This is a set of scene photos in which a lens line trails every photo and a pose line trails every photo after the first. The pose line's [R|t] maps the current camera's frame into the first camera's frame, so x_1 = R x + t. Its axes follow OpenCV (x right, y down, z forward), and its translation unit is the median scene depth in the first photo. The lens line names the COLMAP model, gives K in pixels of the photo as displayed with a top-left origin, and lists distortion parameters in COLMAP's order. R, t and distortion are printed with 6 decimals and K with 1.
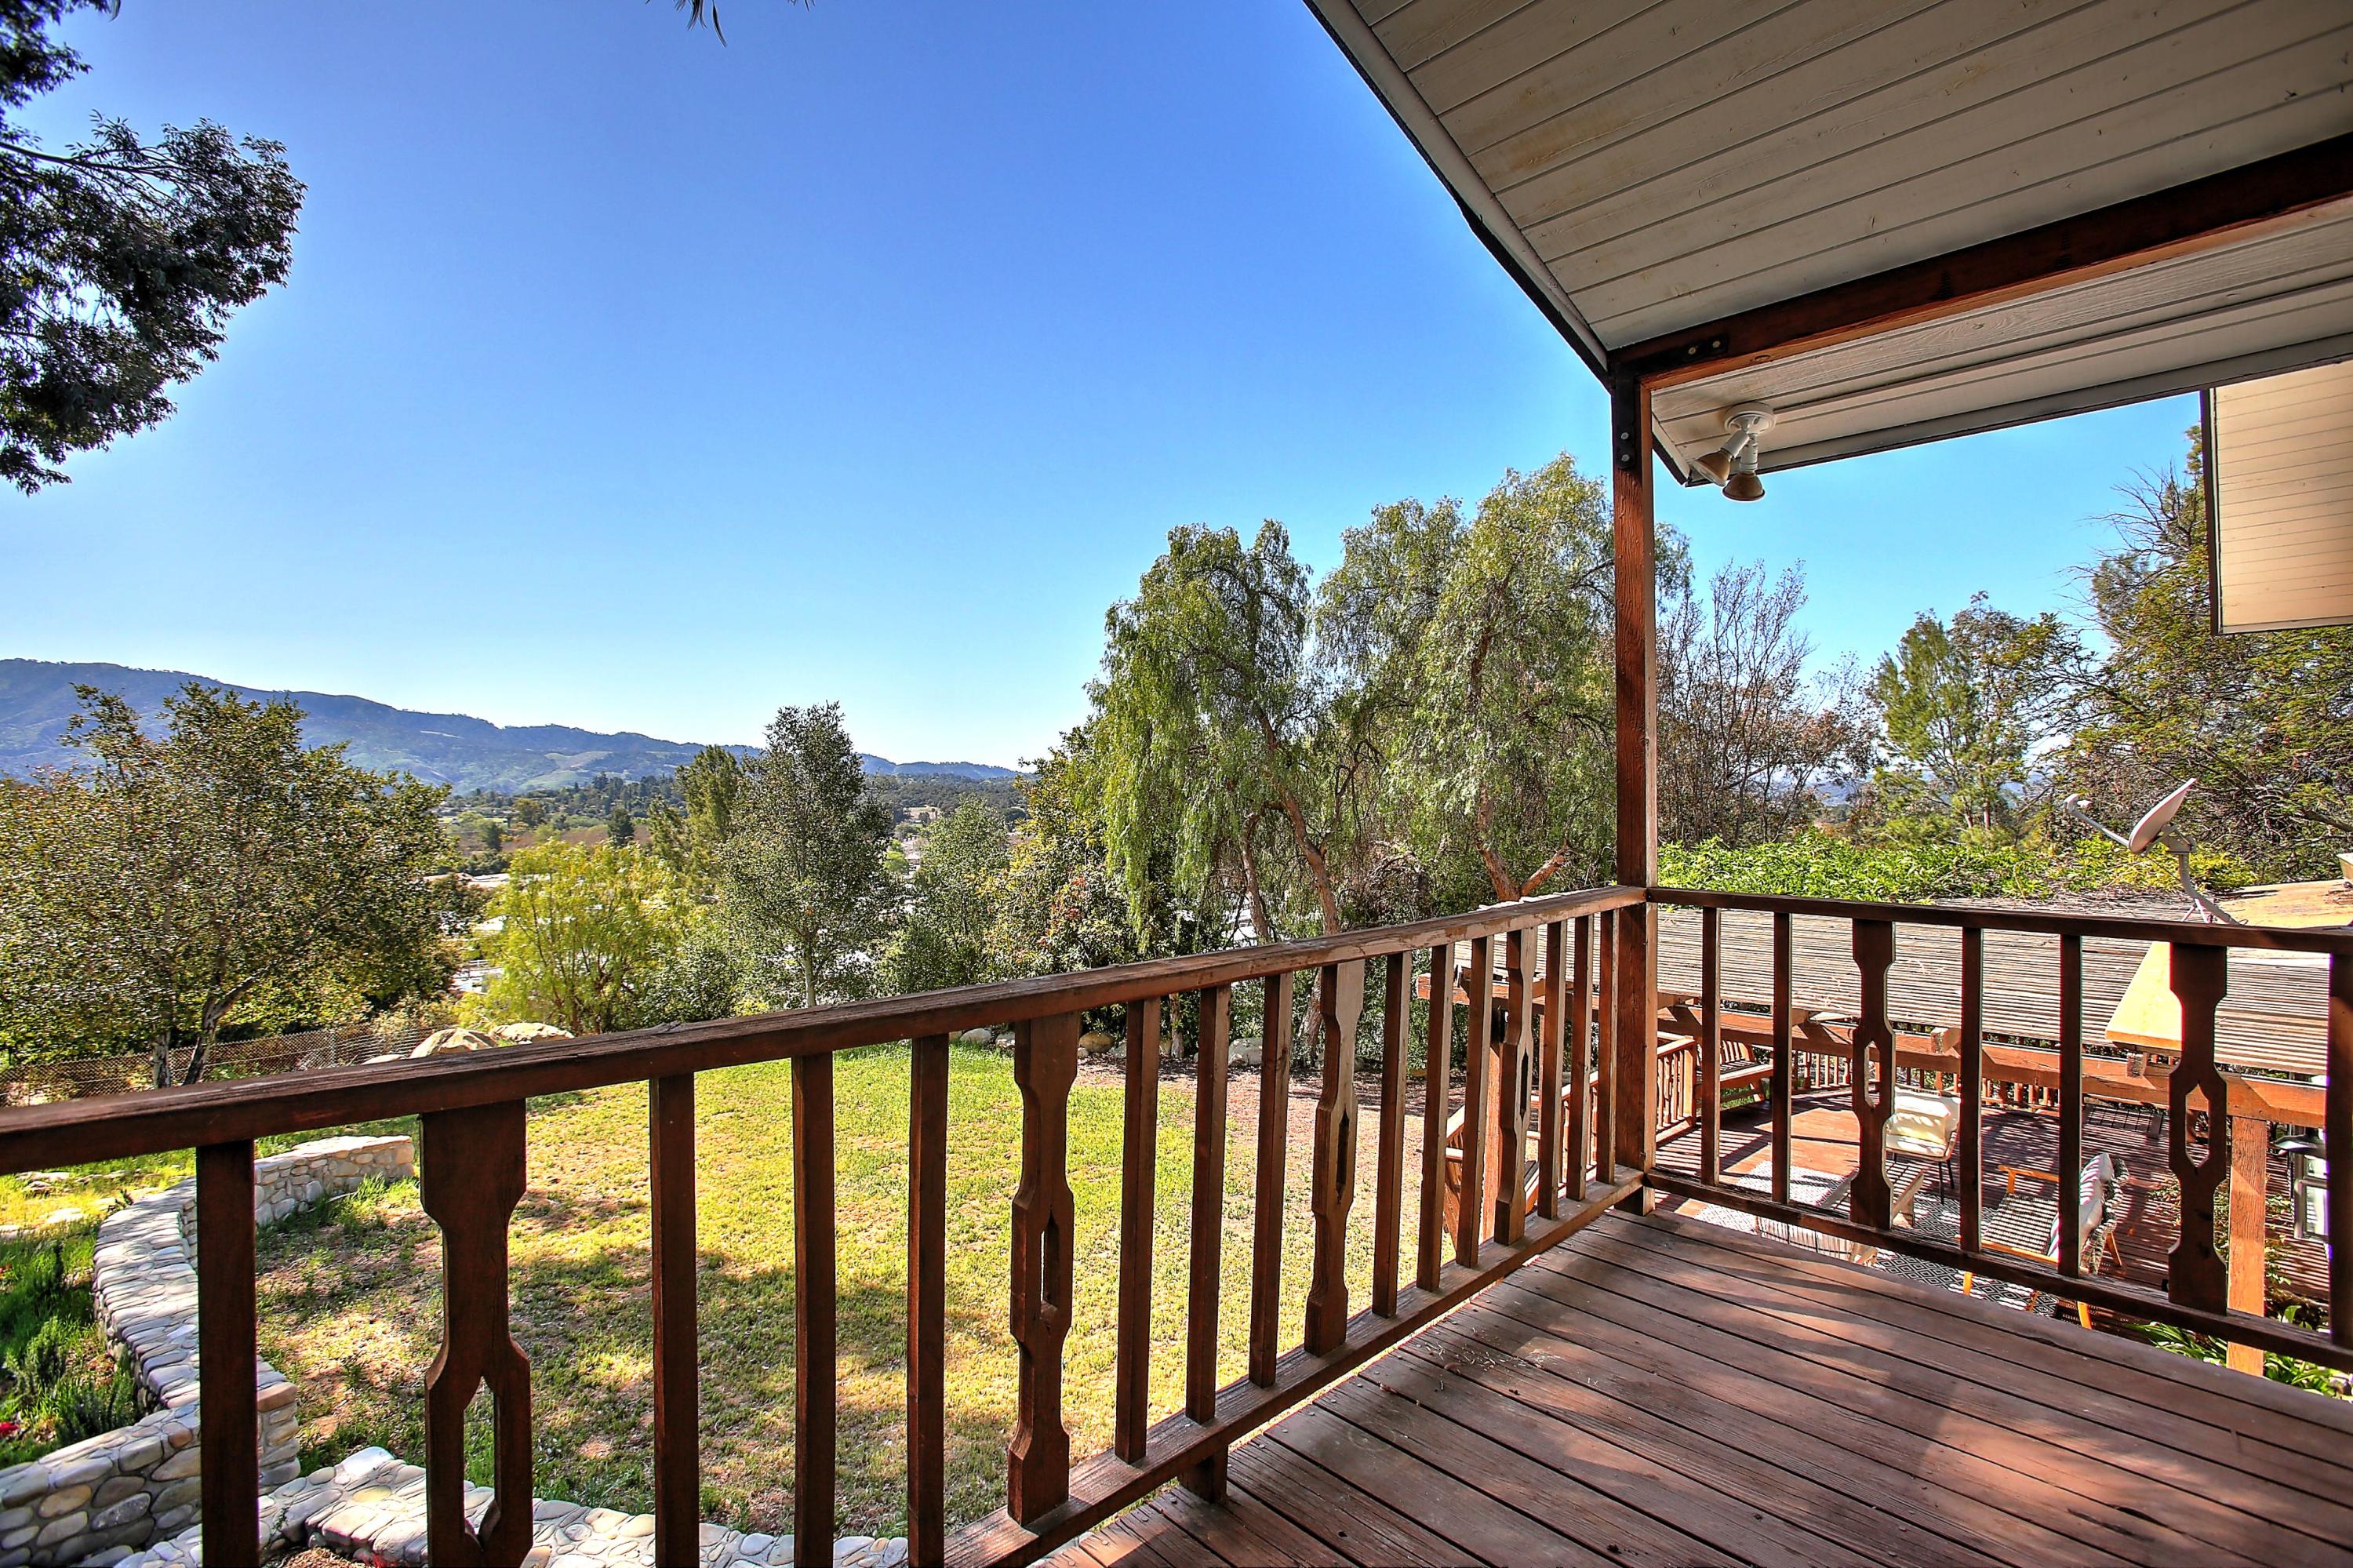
lens RADIAL K [[1080.4, 0, 1184.8], [0, 1080.4, 780.9], [0, 0, 1]] dist [-0.071474, 0.029744]
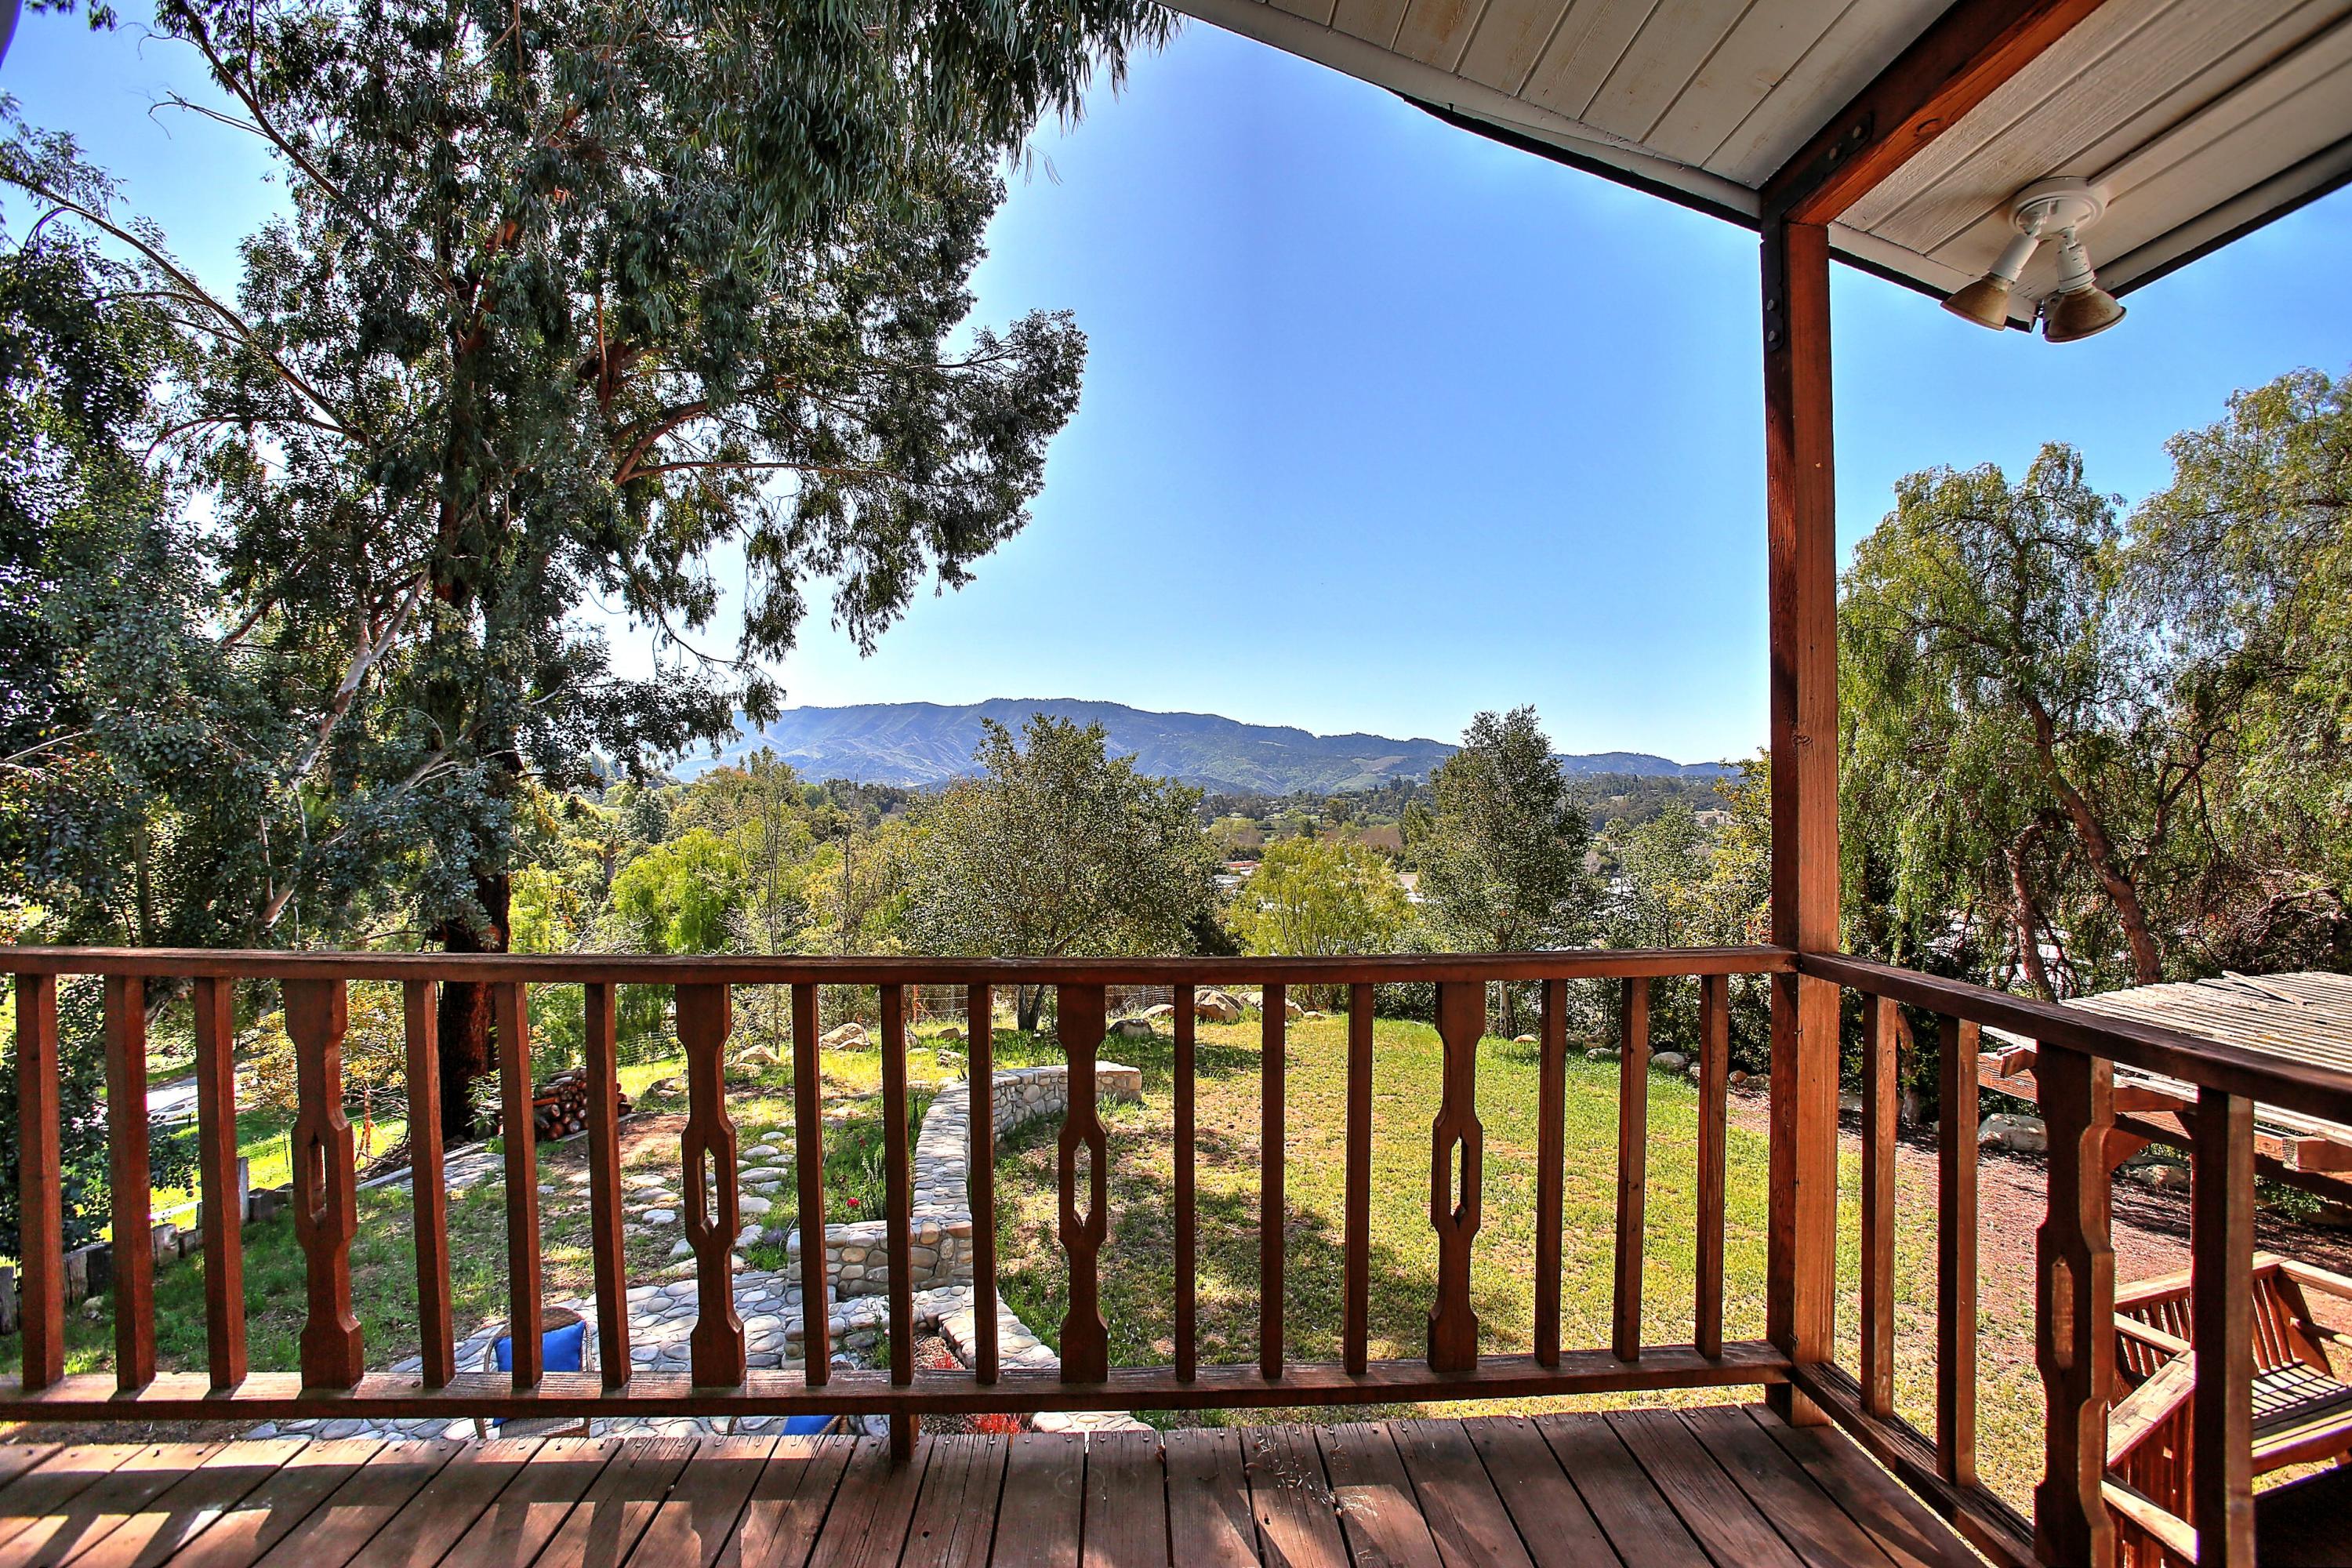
lens RADIAL K [[1079.9, 0, 1184.2], [0, 1079.9, 780.9], [0, 0, 1]] dist [-0.071474, 0.029744]
pose [[0.754366, -0.001706, -0.656451, 0.097940], [0.000777, 0.999998, -0.001706, -0.002043], [0.656453, 0.000777, 0.754366, 0.037917]]
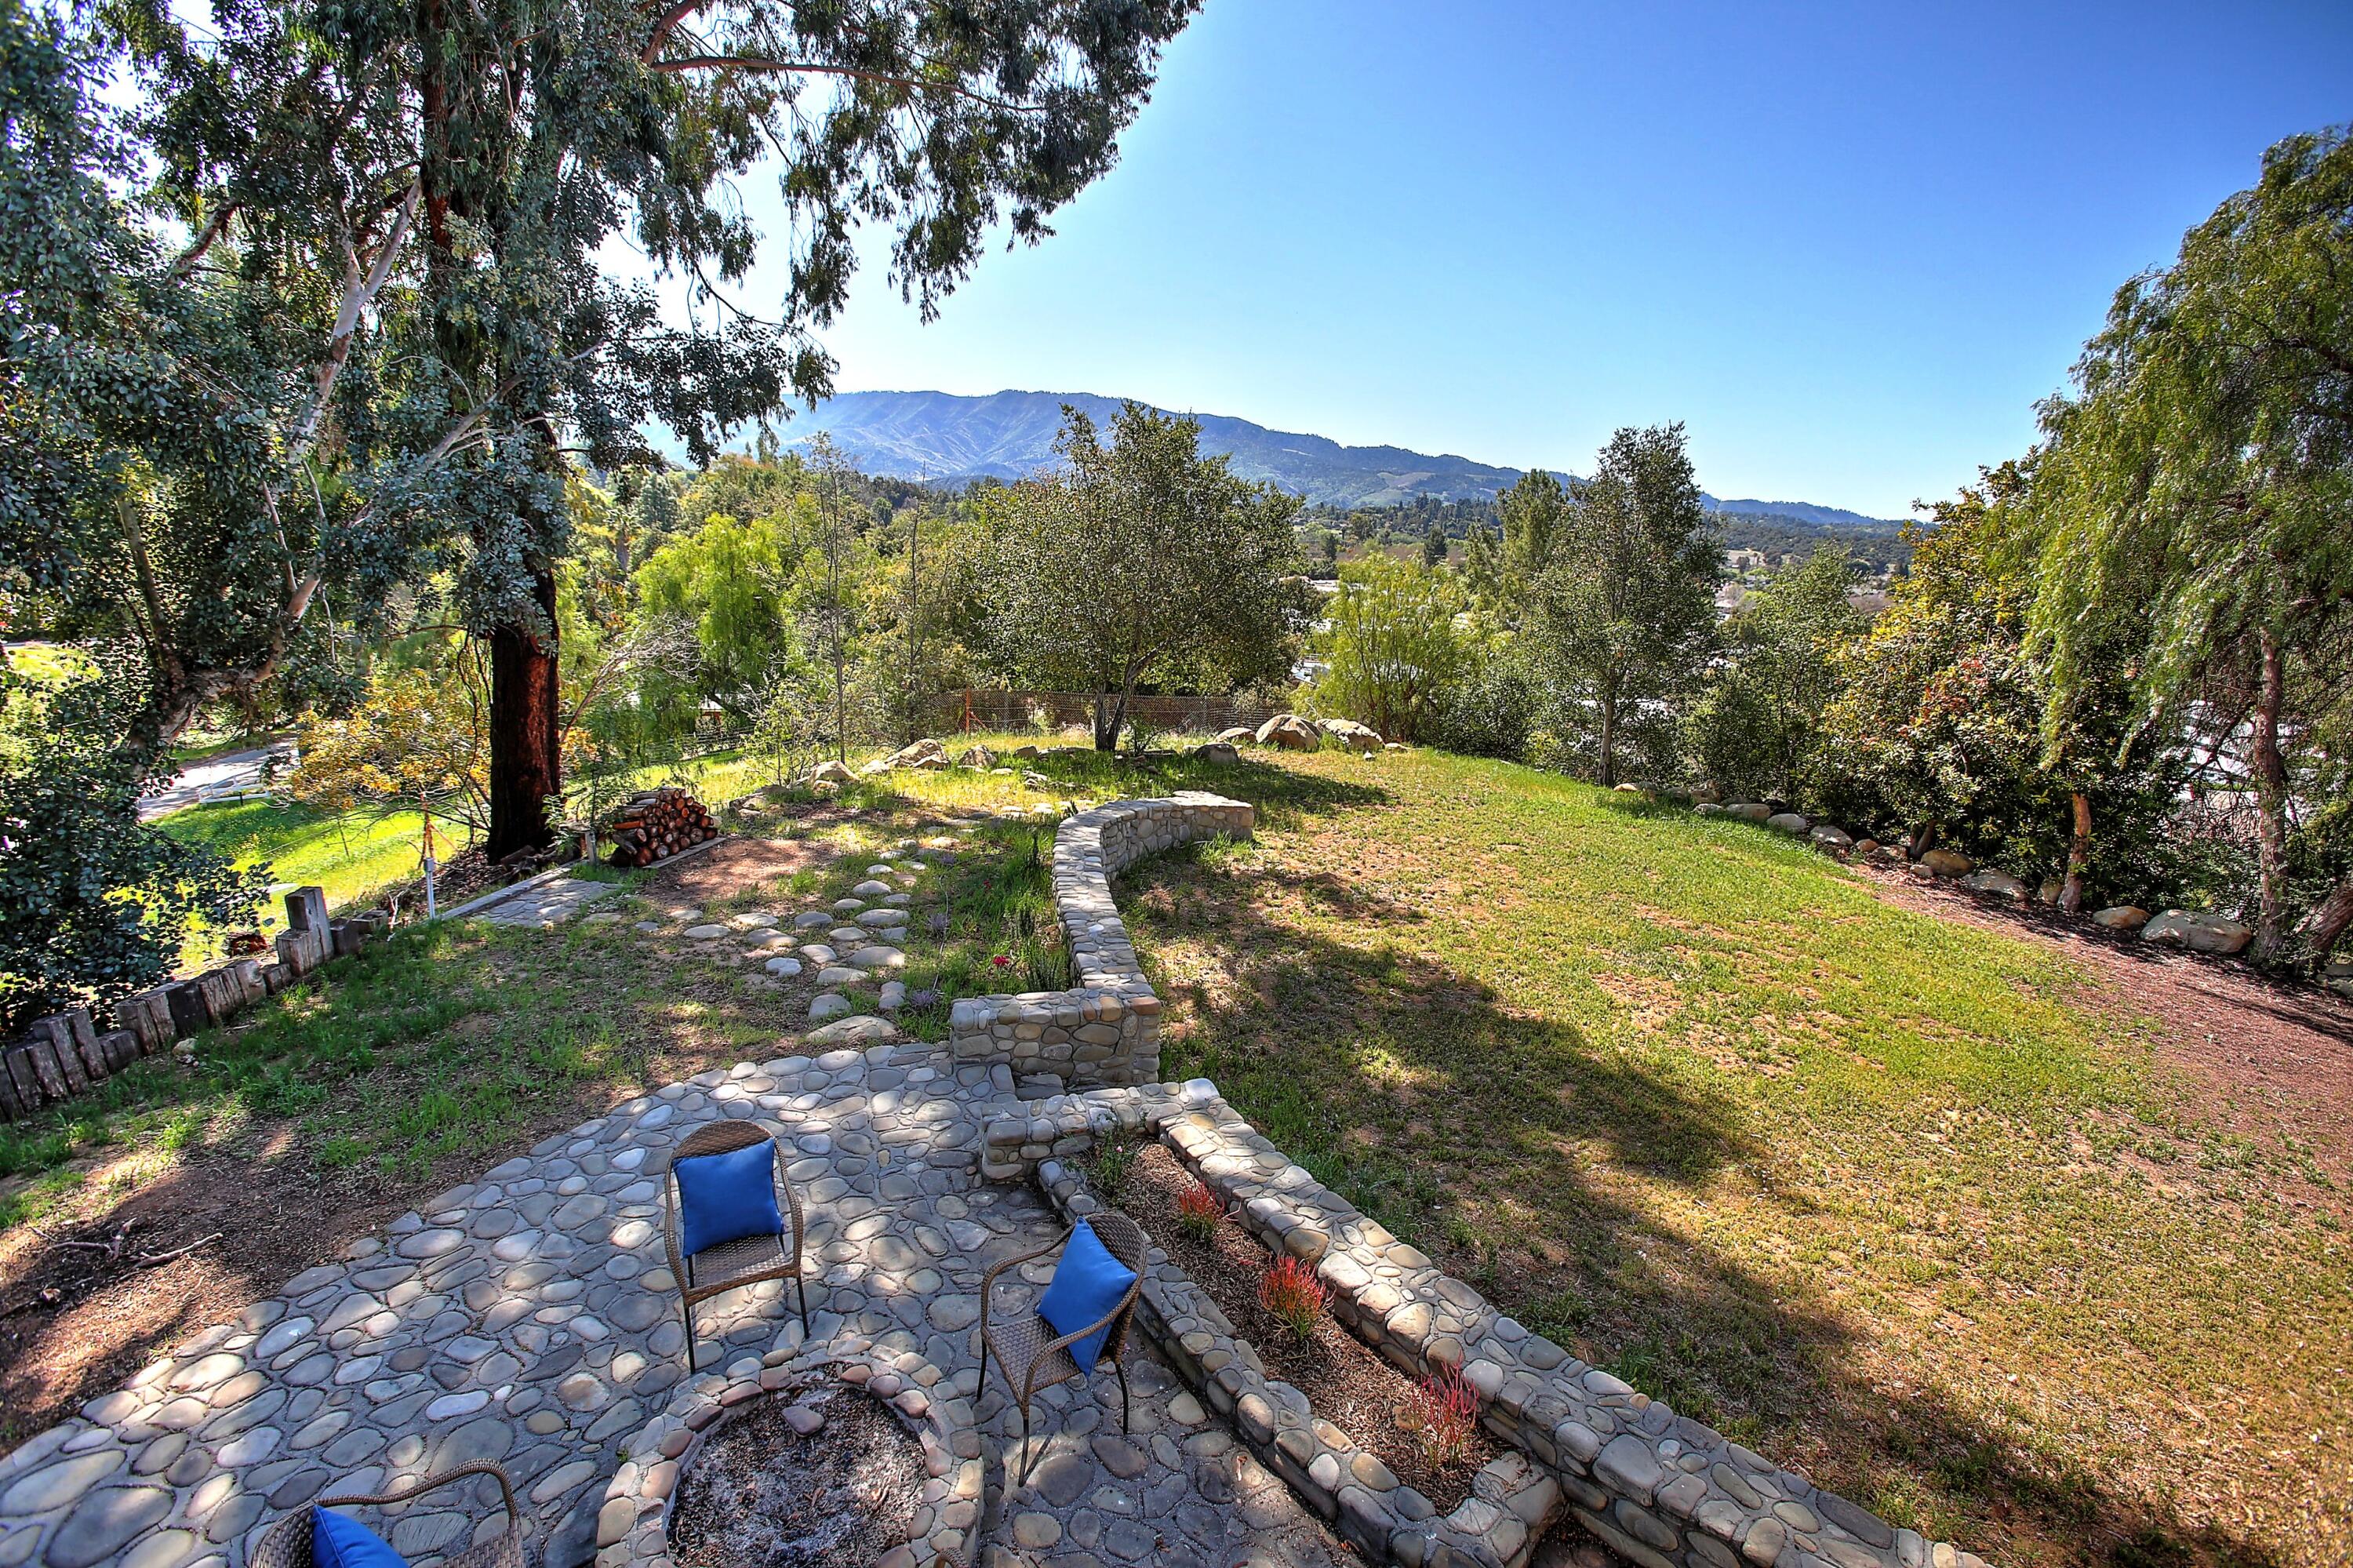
lens RADIAL K [[1060.0, 0, 1163.6], [0, 1060.0, 786.4], [0, 0, 1]] dist [-0.071913, 0.027940]
pose [[0.740957, 0.214869, -0.636250, -0.042412], [-0.045298, 0.961265, 0.271878, 0.002558], [0.670023, -0.172629, 0.721989, 0.052815]]
